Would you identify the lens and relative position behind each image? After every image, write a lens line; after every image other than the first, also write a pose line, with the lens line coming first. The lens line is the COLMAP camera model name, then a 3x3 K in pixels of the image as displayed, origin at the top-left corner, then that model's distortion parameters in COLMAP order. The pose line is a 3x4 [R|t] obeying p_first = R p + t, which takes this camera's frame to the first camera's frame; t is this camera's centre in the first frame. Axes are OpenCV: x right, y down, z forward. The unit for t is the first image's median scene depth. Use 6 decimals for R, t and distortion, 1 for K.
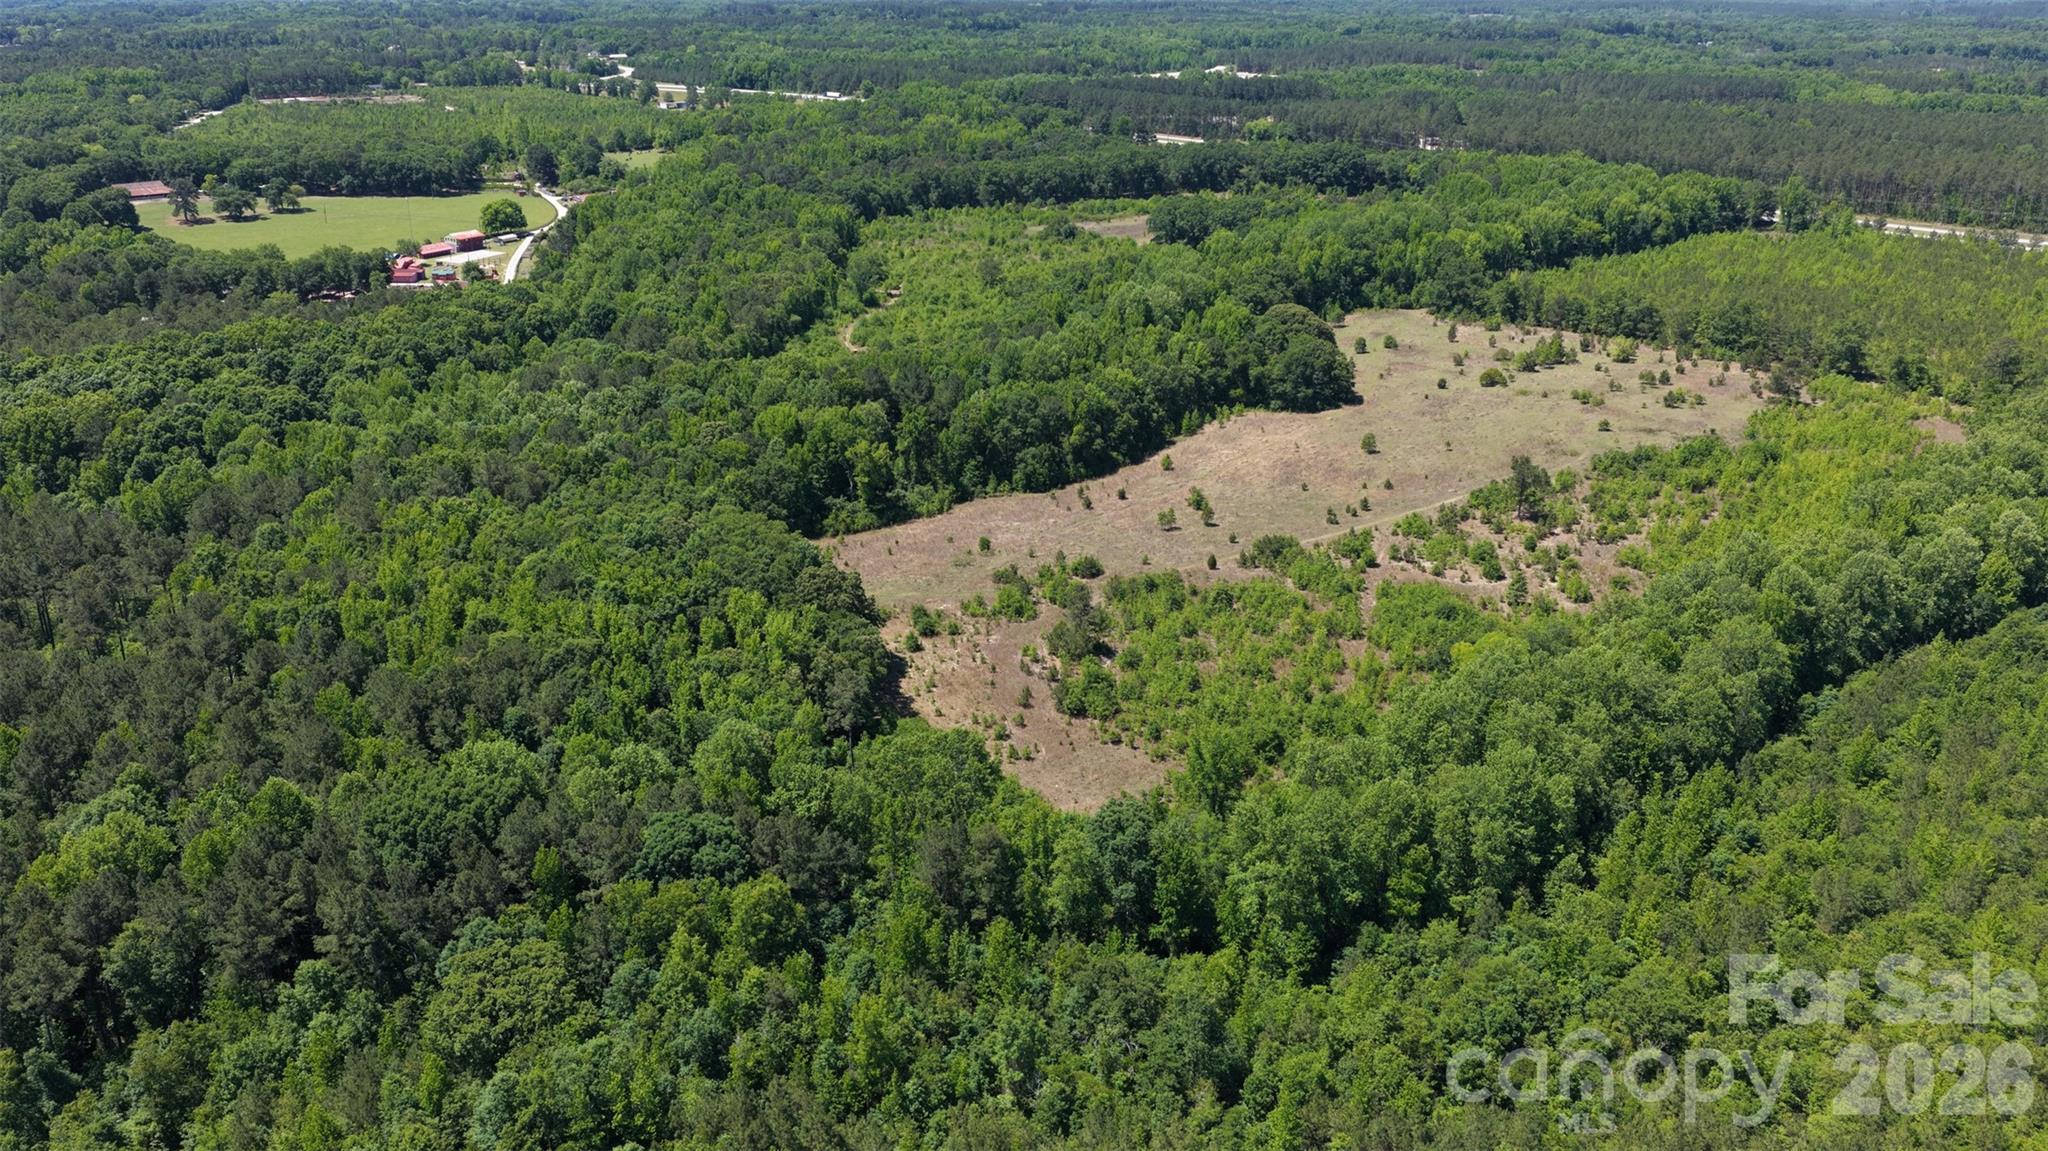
lens RADIAL K [[1696.8, 0, 1024.0], [0, 1696.8, 575.5], [0, 0, 1]] dist [-0.010763, 0.018458]
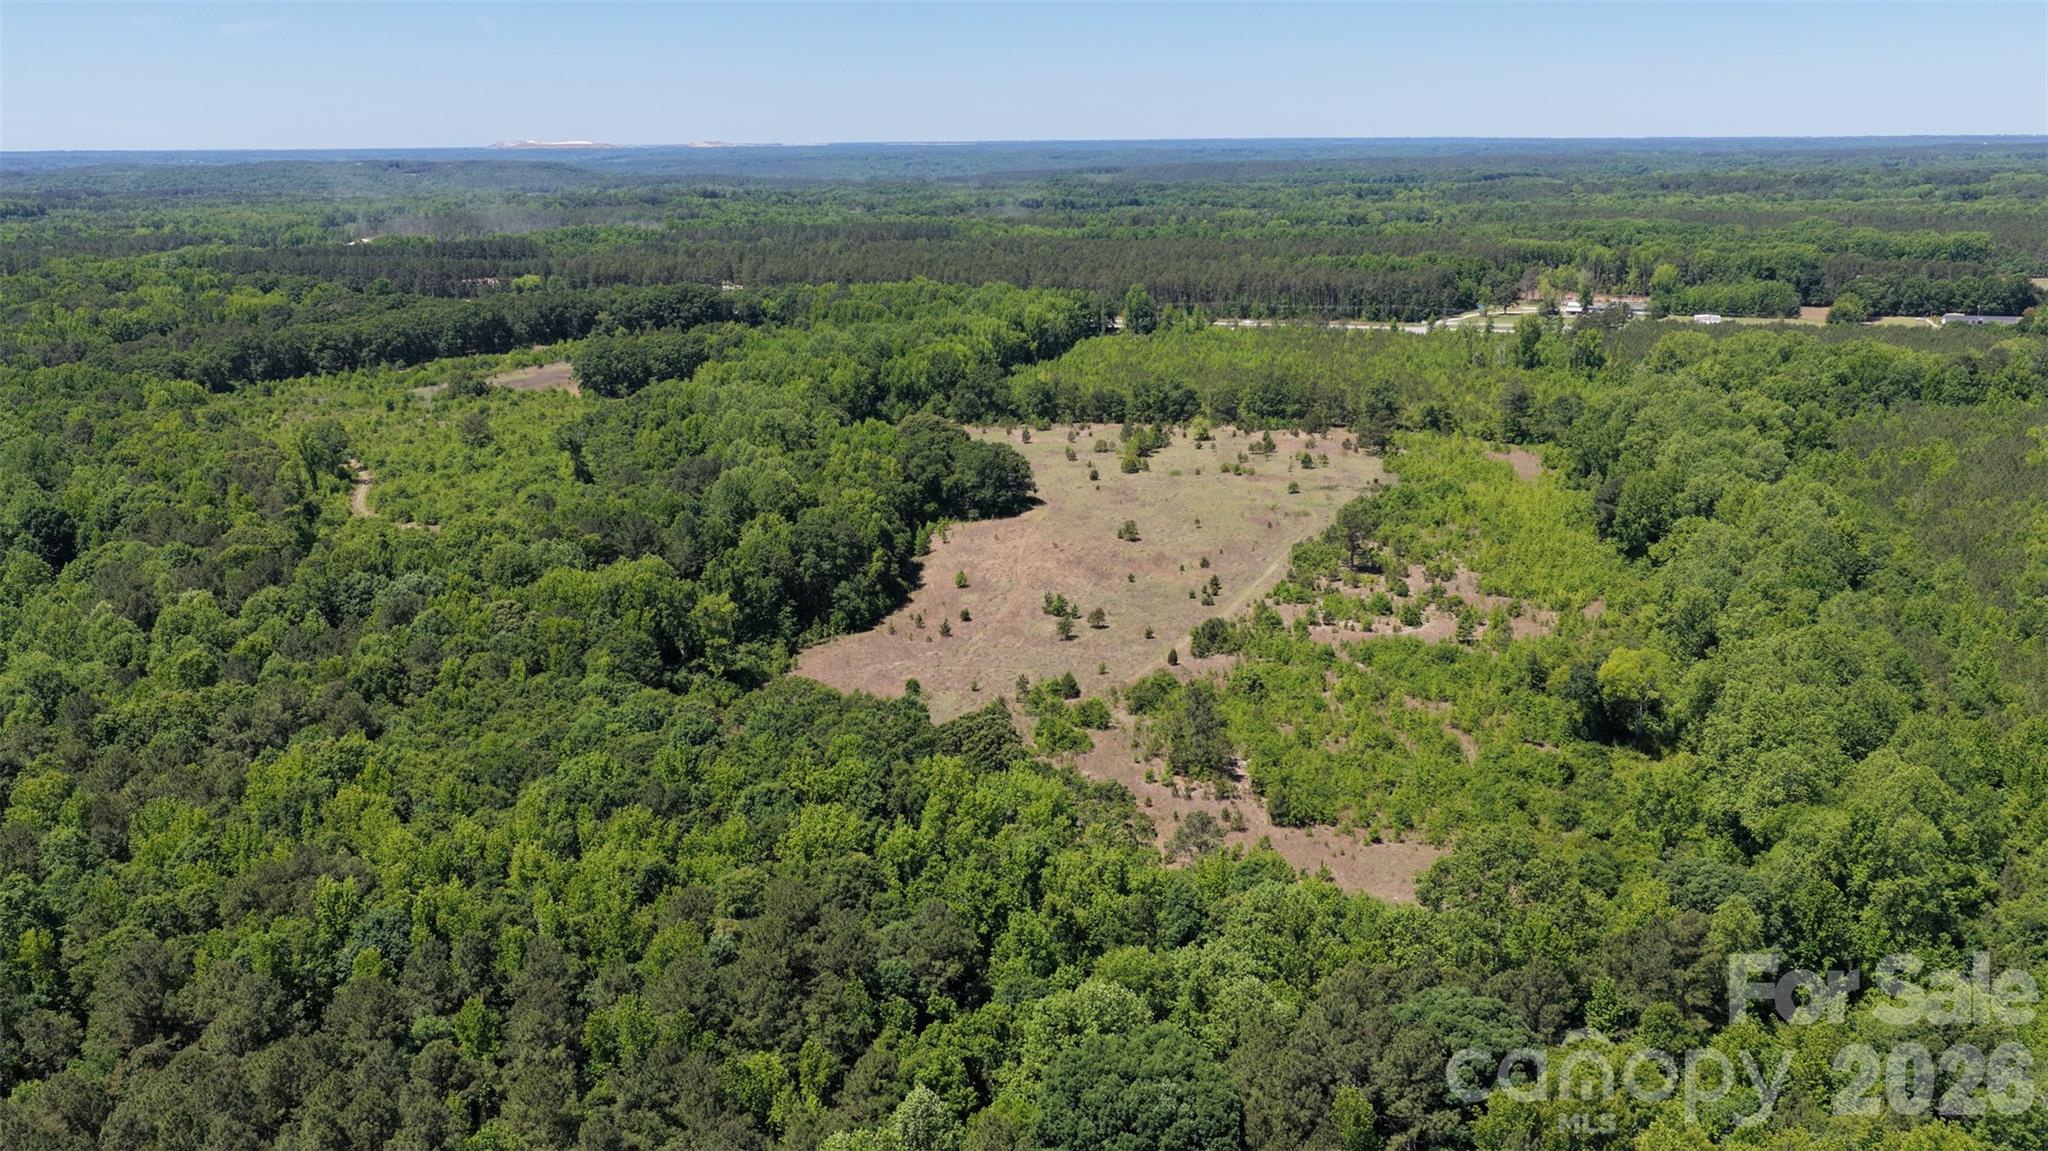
lens RADIAL K [[1702.3, 0, 1024.0], [0, 1702.3, 575.5], [0, 0, 1]] dist [0.004585, 0.014796]
pose [[0.843611, -0.140611, 0.518218, -0.244196], [0.194328, 0.979634, -0.050538, -0.011991], [-0.500557, 0.143339, 0.853754, 0.153124]]
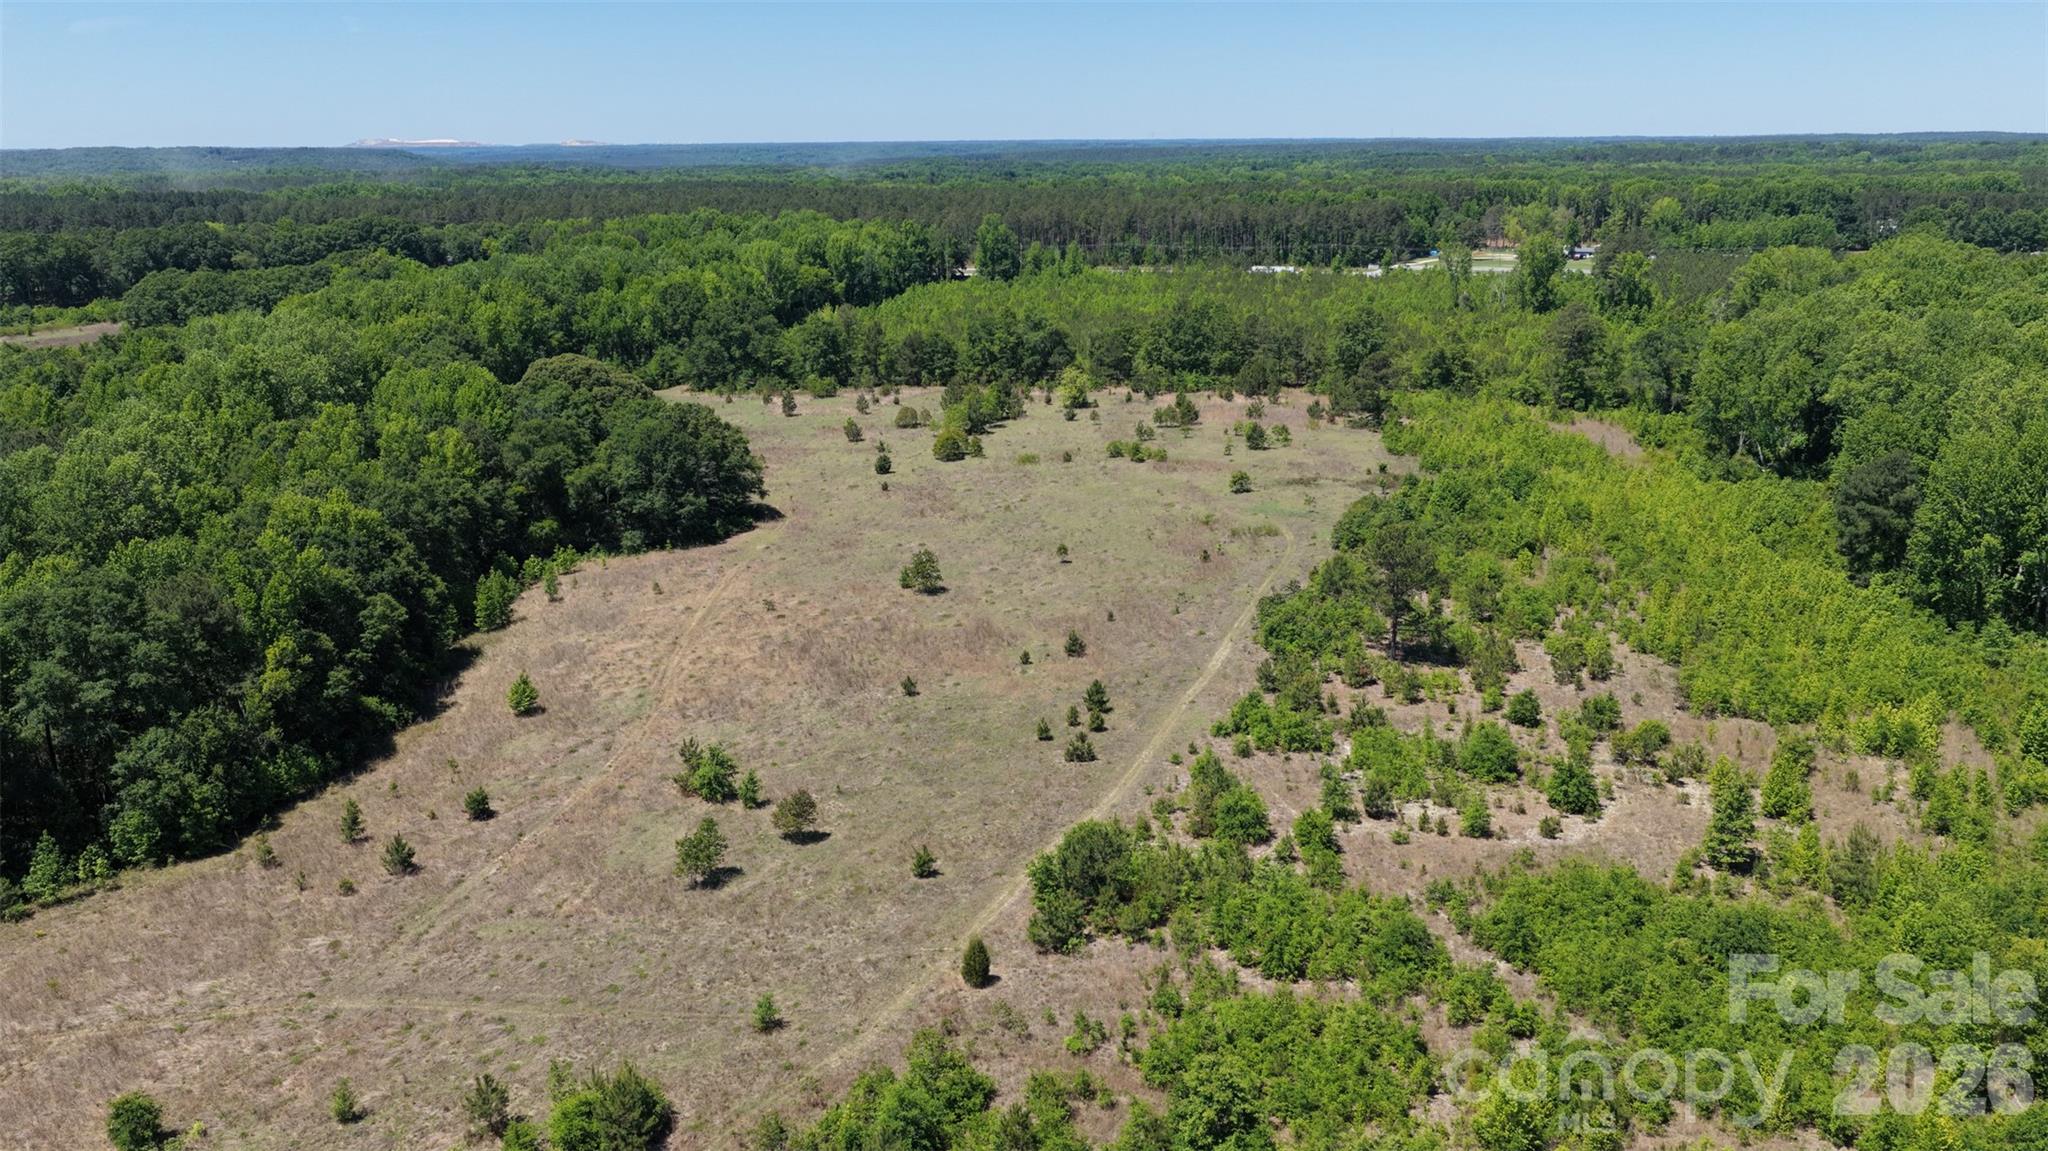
lens RADIAL K [[1694.0, 0, 1022.3], [0, 1694.0, 629.9], [0, 0, 1]] dist [0.001878, -0.001785]
pose [[0.806901, -0.170002, 0.565694, -0.029113], [0.212130, 0.977201, -0.008911, -0.037441], [-0.551282, 0.127191, 0.824567, 0.425481]]
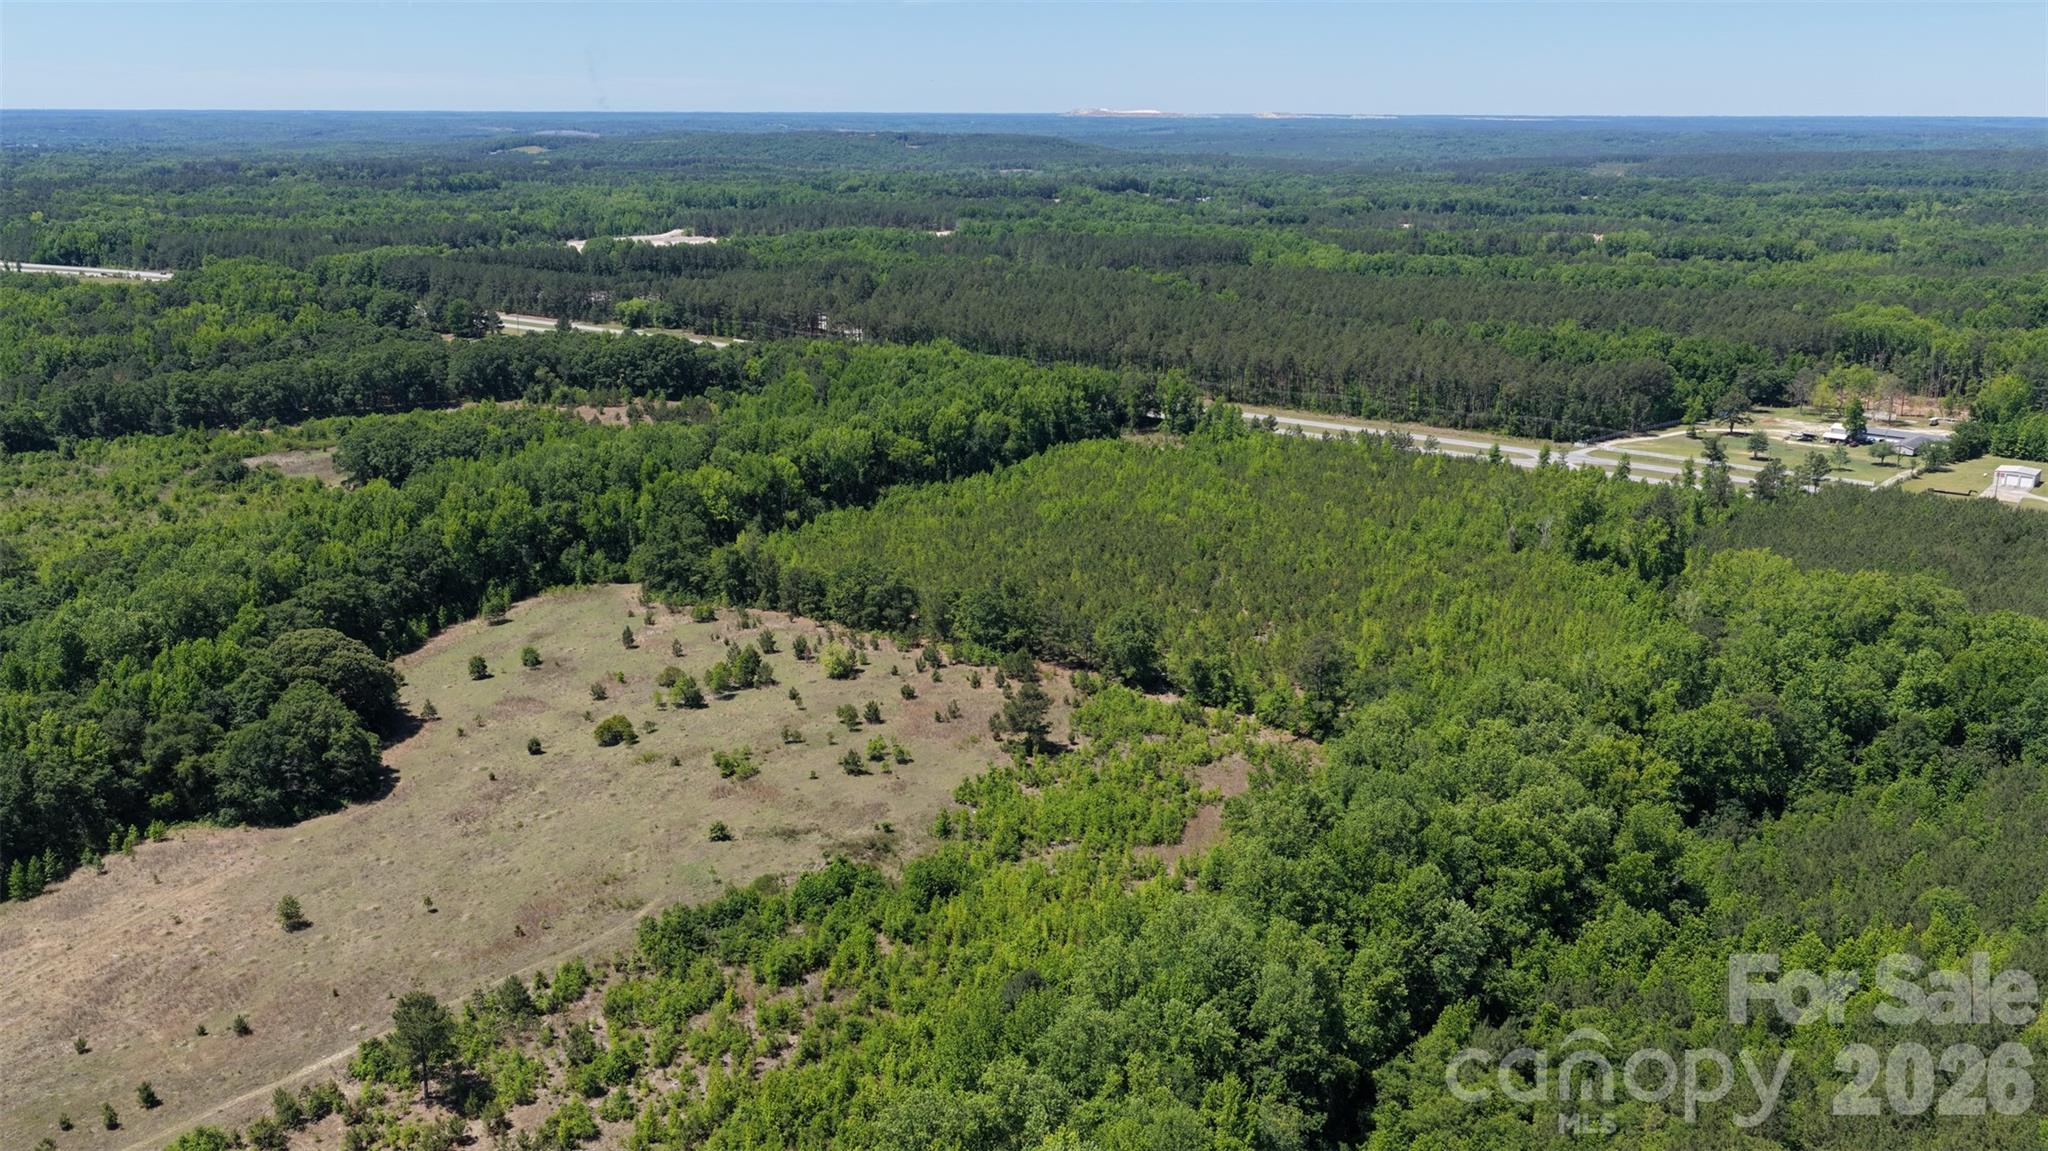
lens RADIAL K [[1696.8, 0, 1024.0], [0, 1696.8, 575.5], [0, 0, 1]] dist [-0.010763, 0.018458]
pose [[0.972743, -0.055575, 0.225127, 0.229922], [0.074332, 0.994355, -0.075714, -0.092444], [-0.219648, 0.090385, 0.971383, 0.255643]]
